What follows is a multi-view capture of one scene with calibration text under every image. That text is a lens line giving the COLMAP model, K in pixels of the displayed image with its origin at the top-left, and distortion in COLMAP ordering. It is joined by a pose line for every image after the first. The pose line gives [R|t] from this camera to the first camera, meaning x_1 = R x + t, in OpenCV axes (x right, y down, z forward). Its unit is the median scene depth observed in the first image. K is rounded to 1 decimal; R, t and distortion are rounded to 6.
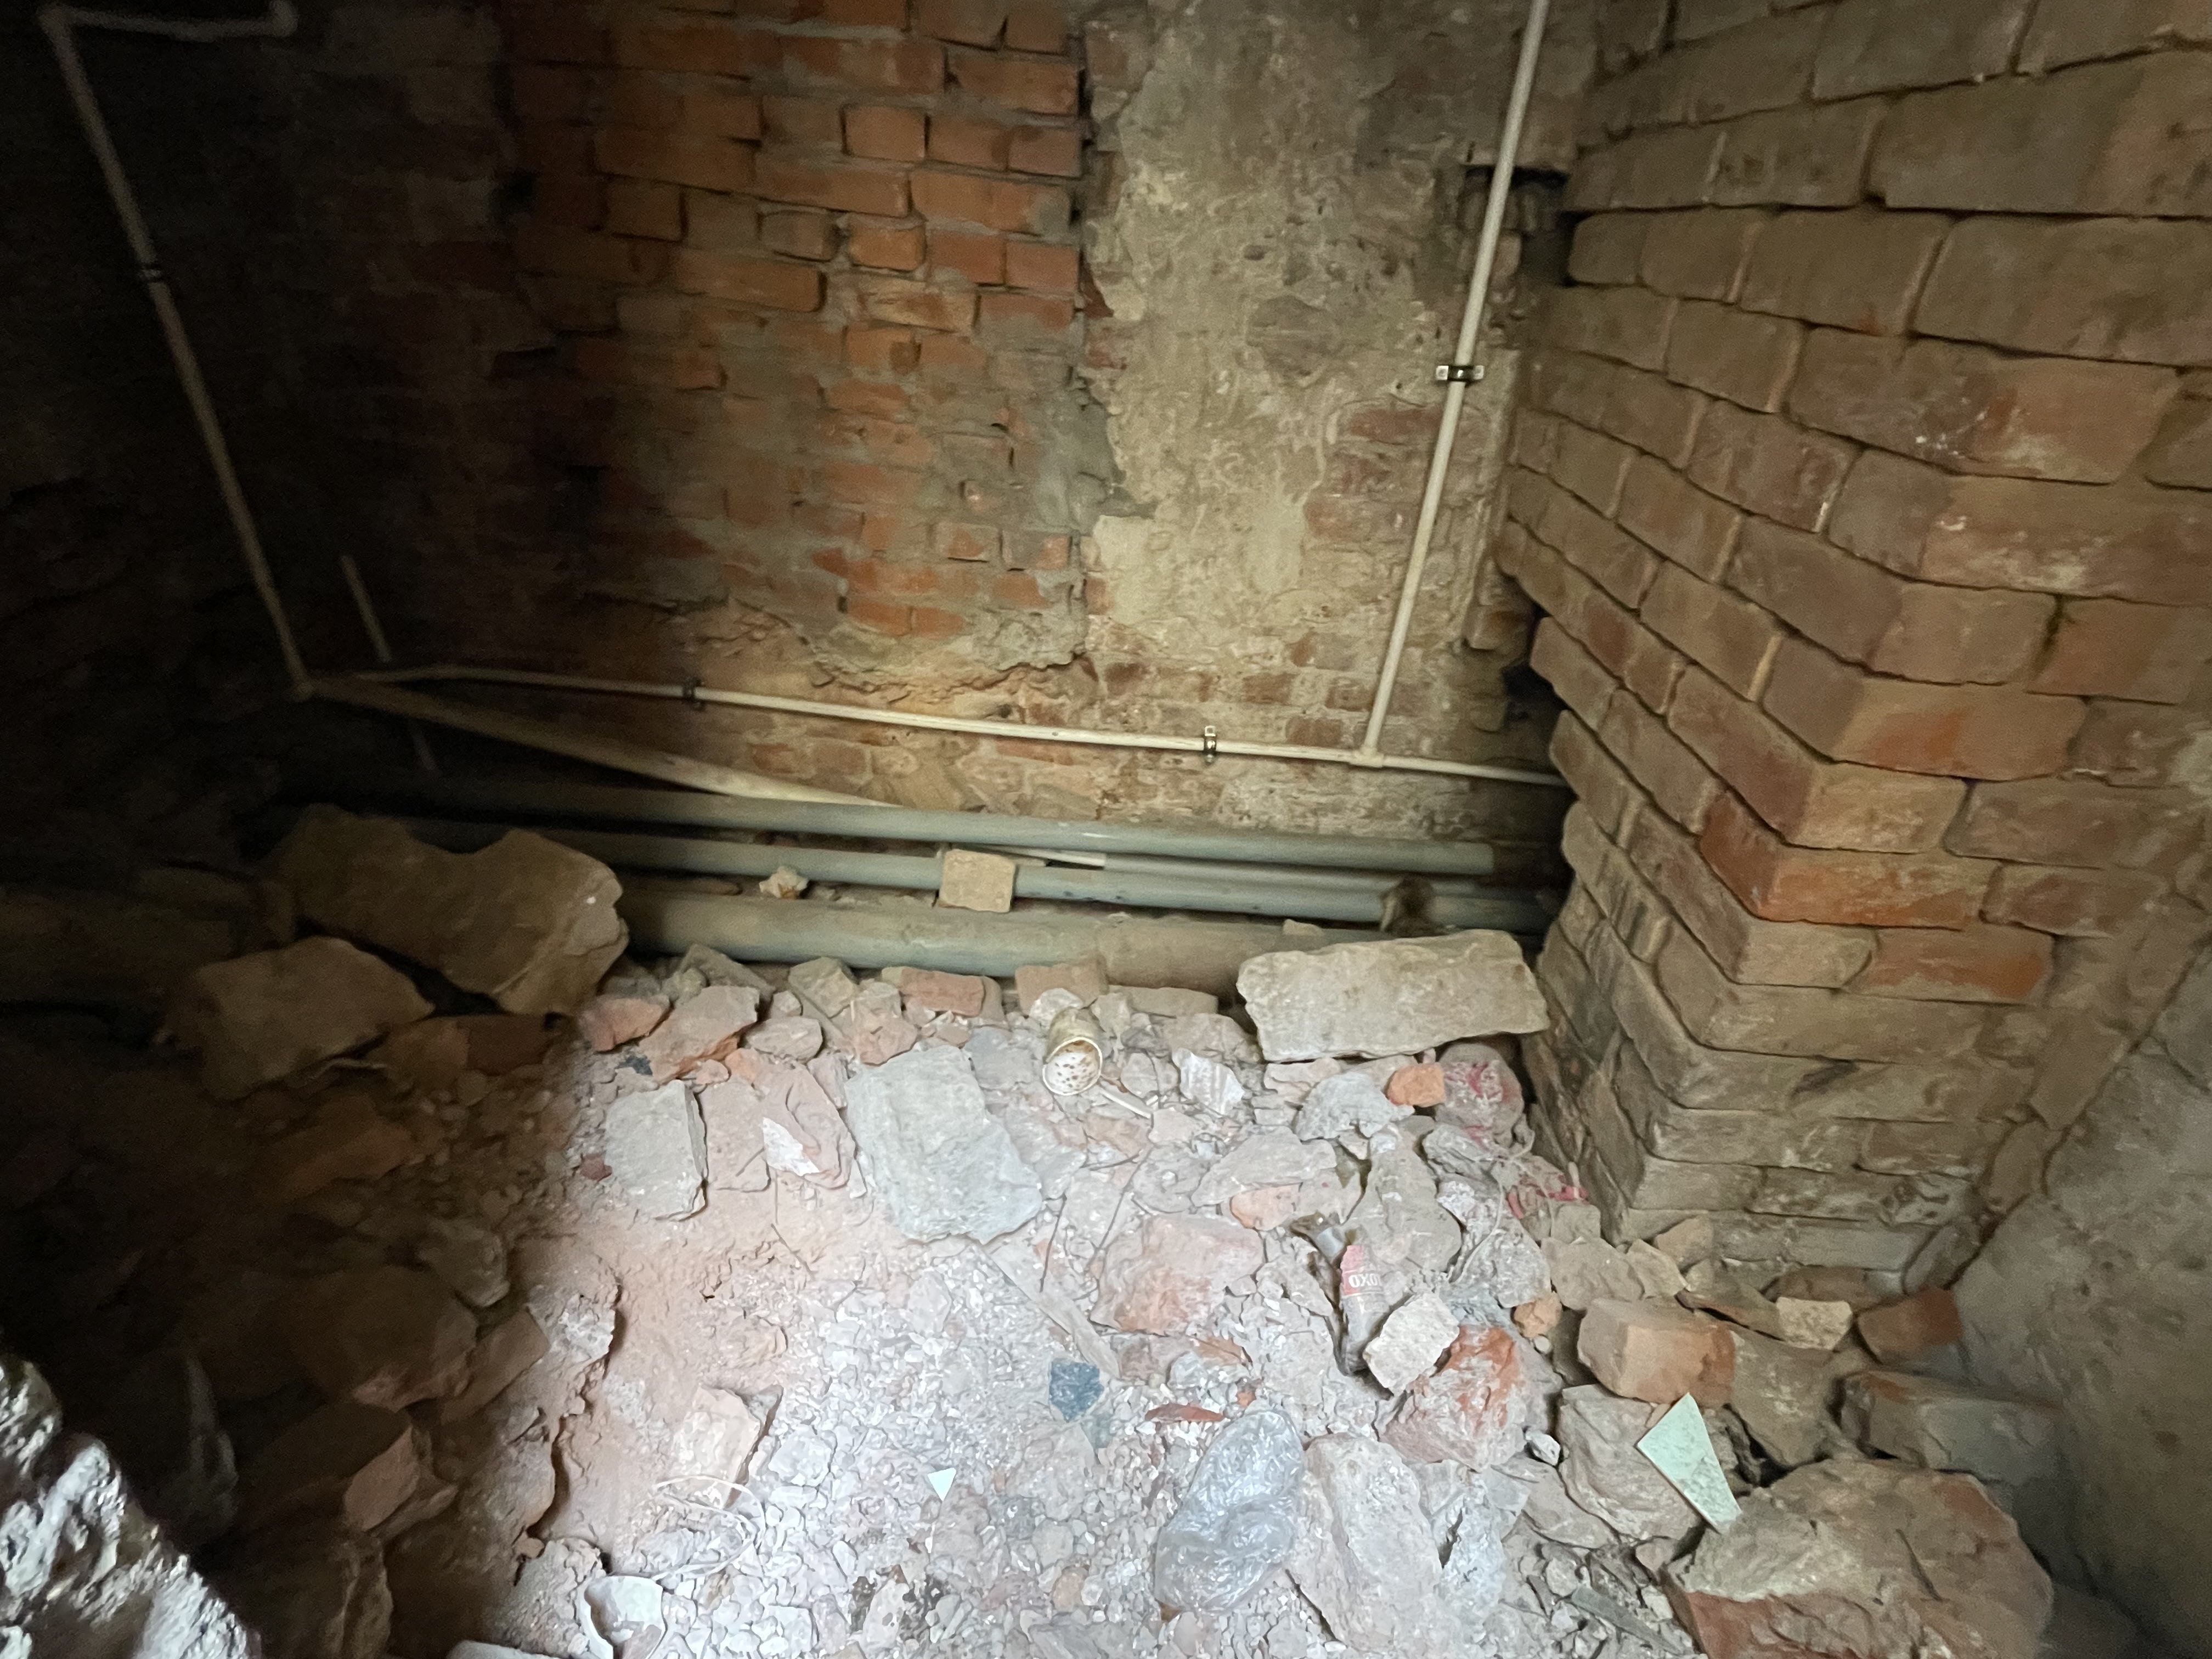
lens RADIAL K [[1058.1, 0, 1105.0], [0, 1058.1, 832.1], [0, 0, 1]] dist [-0.003861, -0.000362]
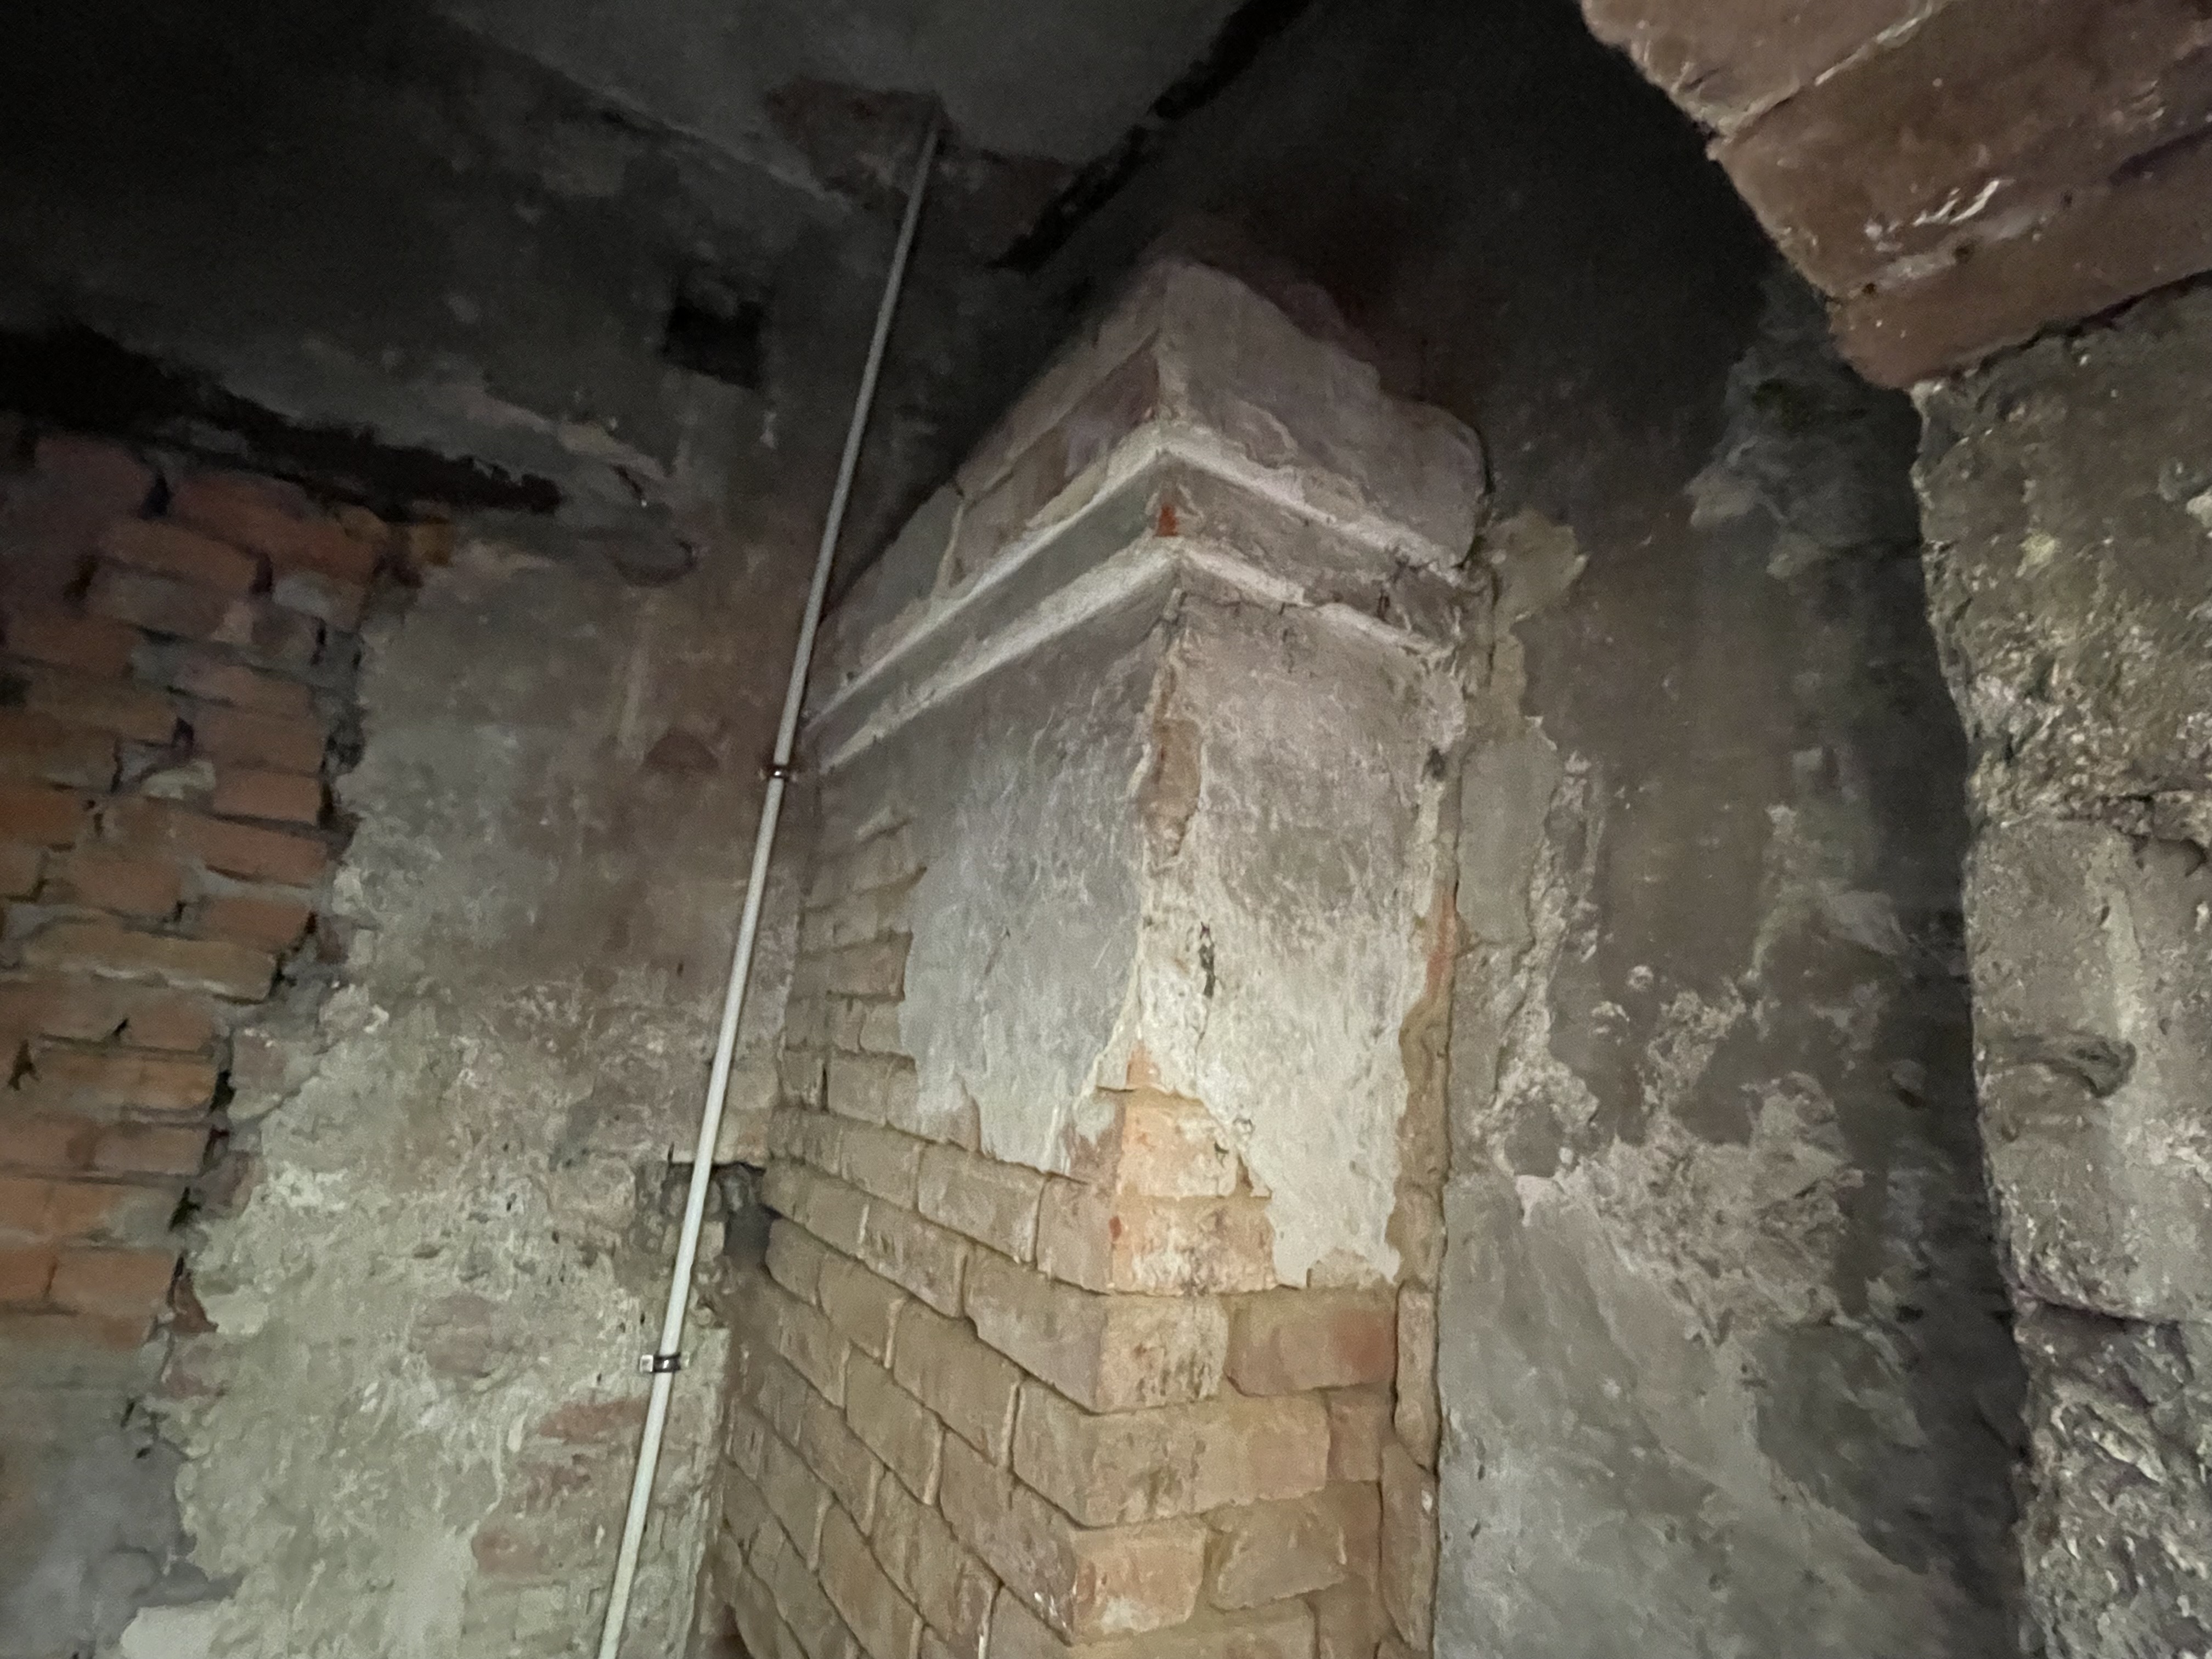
lens RADIAL K [[1058.1, 0, 1105.0], [0, 1058.1, 832.1], [0, 0, 1]] dist [-0.003861, -0.000362]
pose [[0.819772, 0.151361, 0.552326, 0.062926], [0.239393, 0.785568, -0.570590, -0.171900], [-0.520255, 0.599977, 0.607752, -0.065076]]
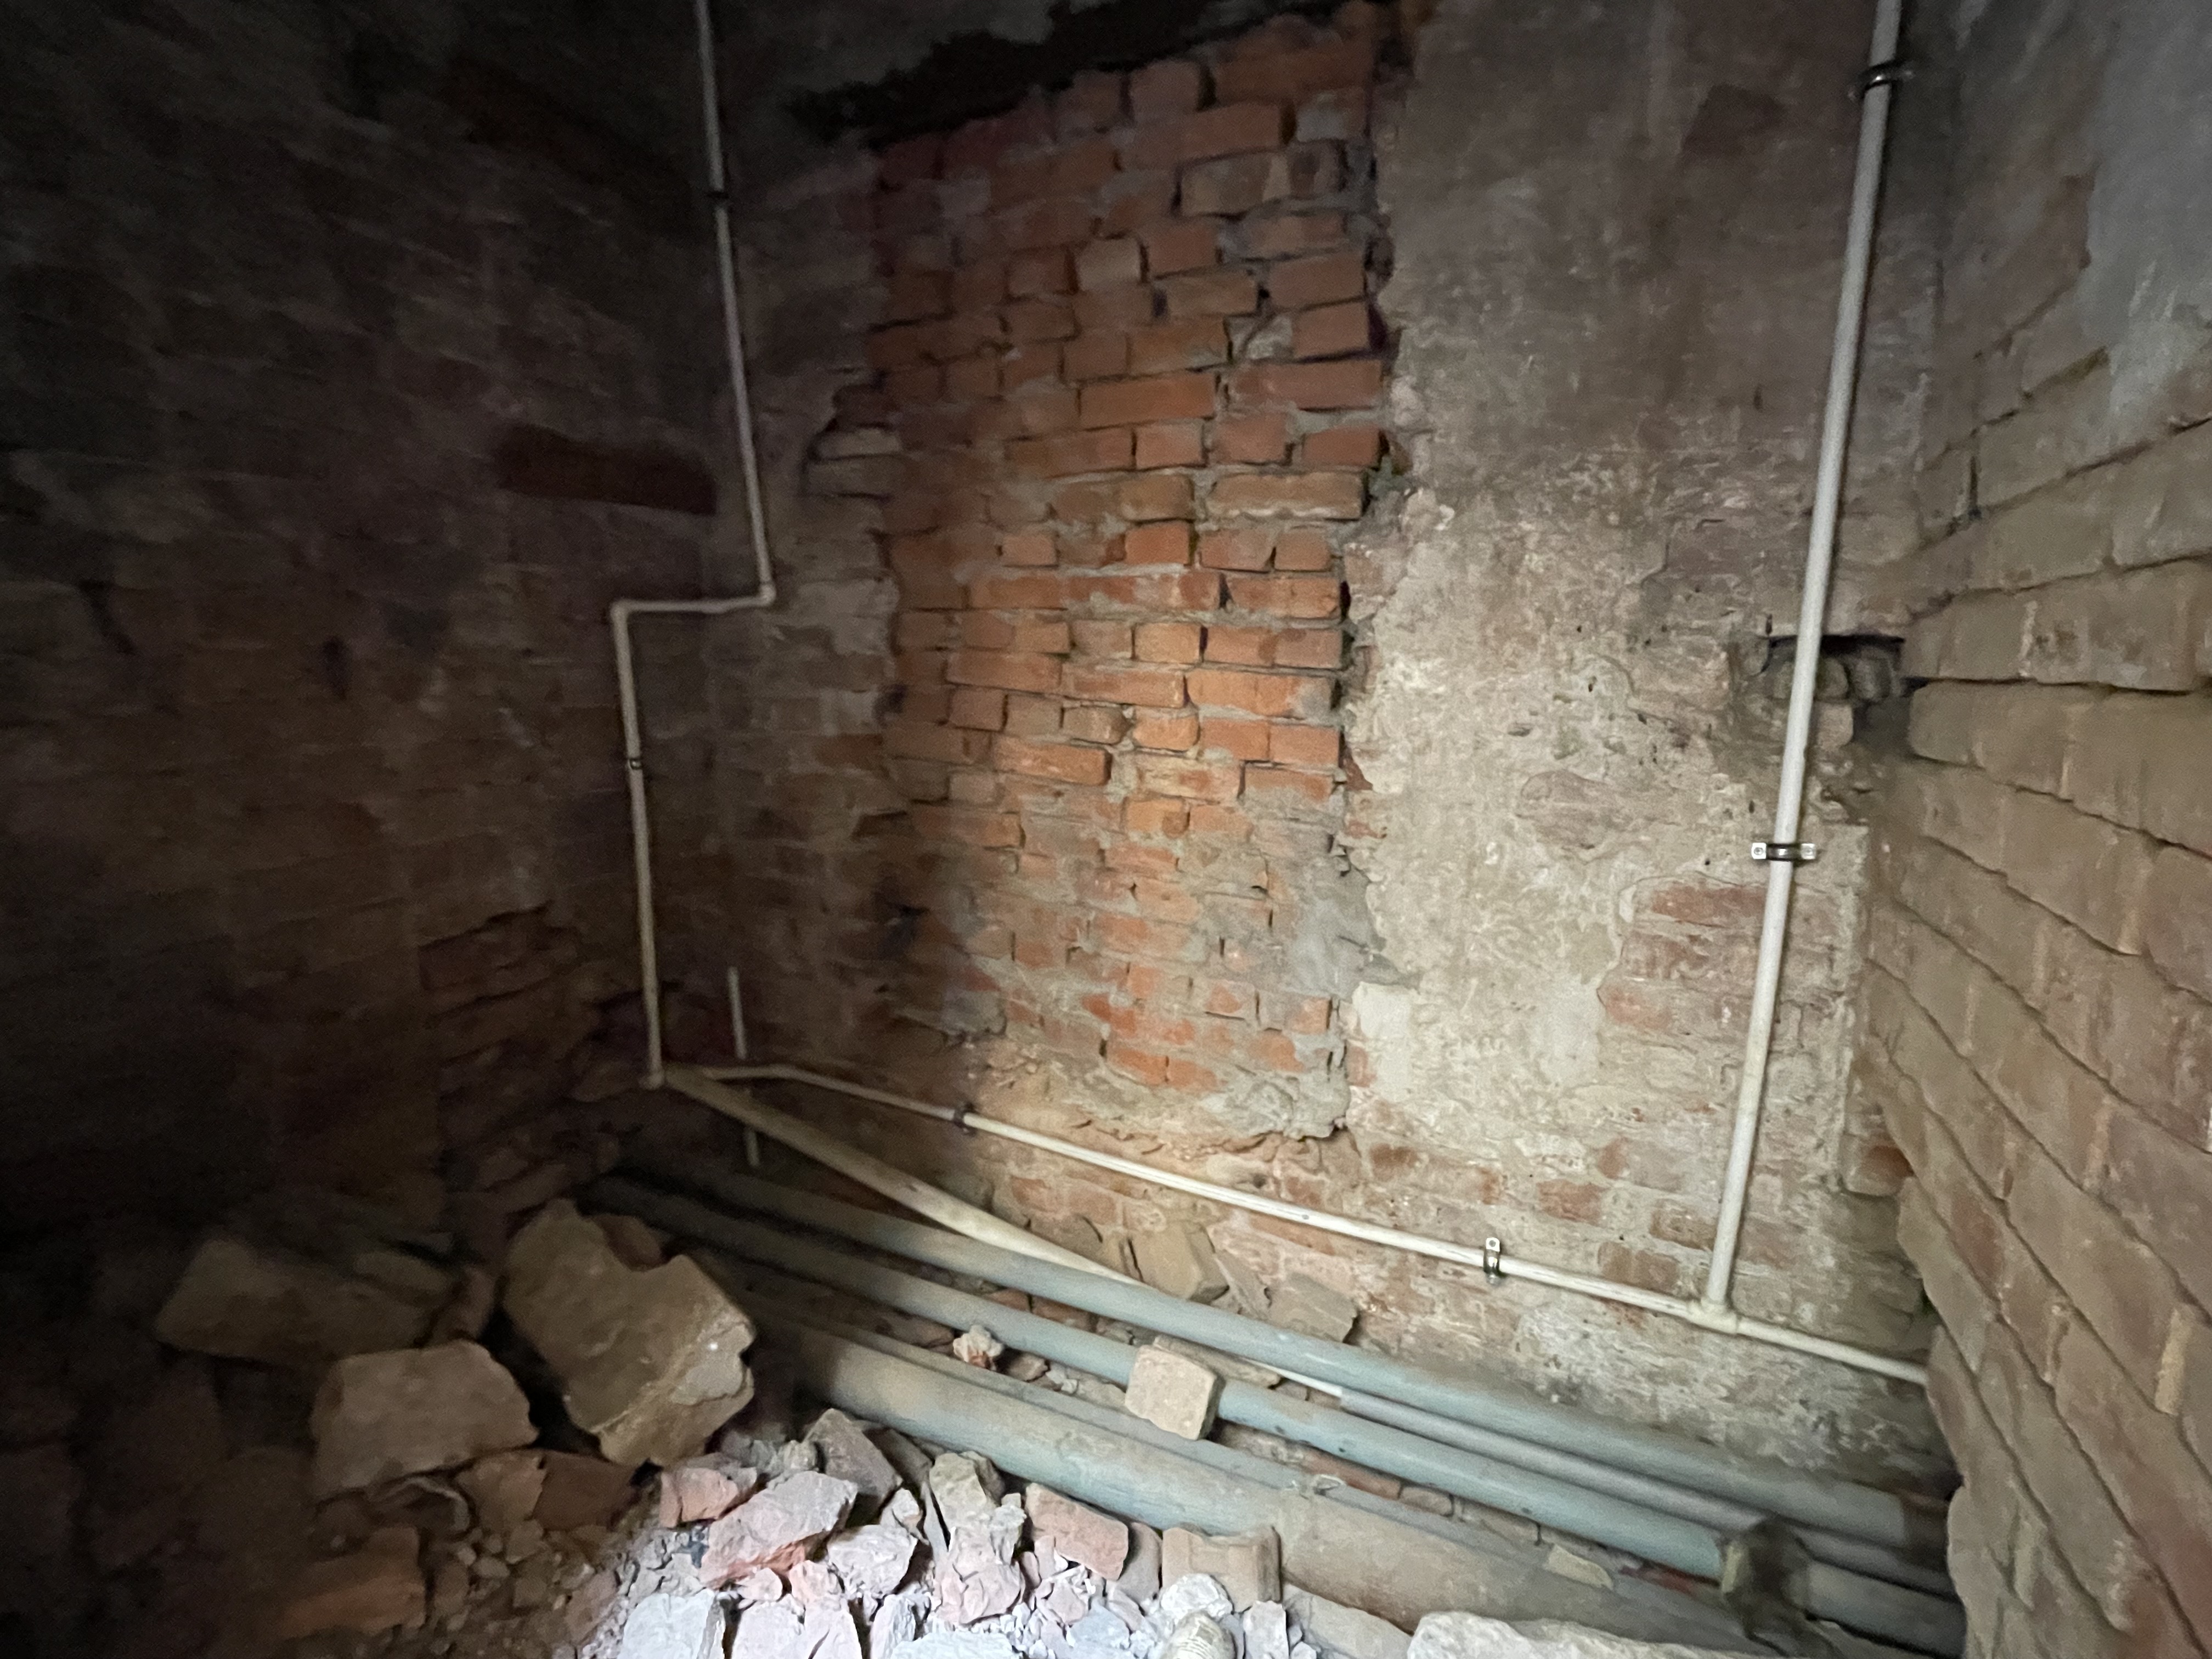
lens RADIAL K [[1059.5, 0, 1105.0], [0, 1059.5, 831.7], [0, 0, 1]] dist [-0.001730, -0.000212]
pose [[0.916102, 0.013561, -0.400715, 0.179307], [-0.161309, 0.927440, -0.337393, -0.080161], [0.367064, 0.373726, 0.851817, 0.085728]]
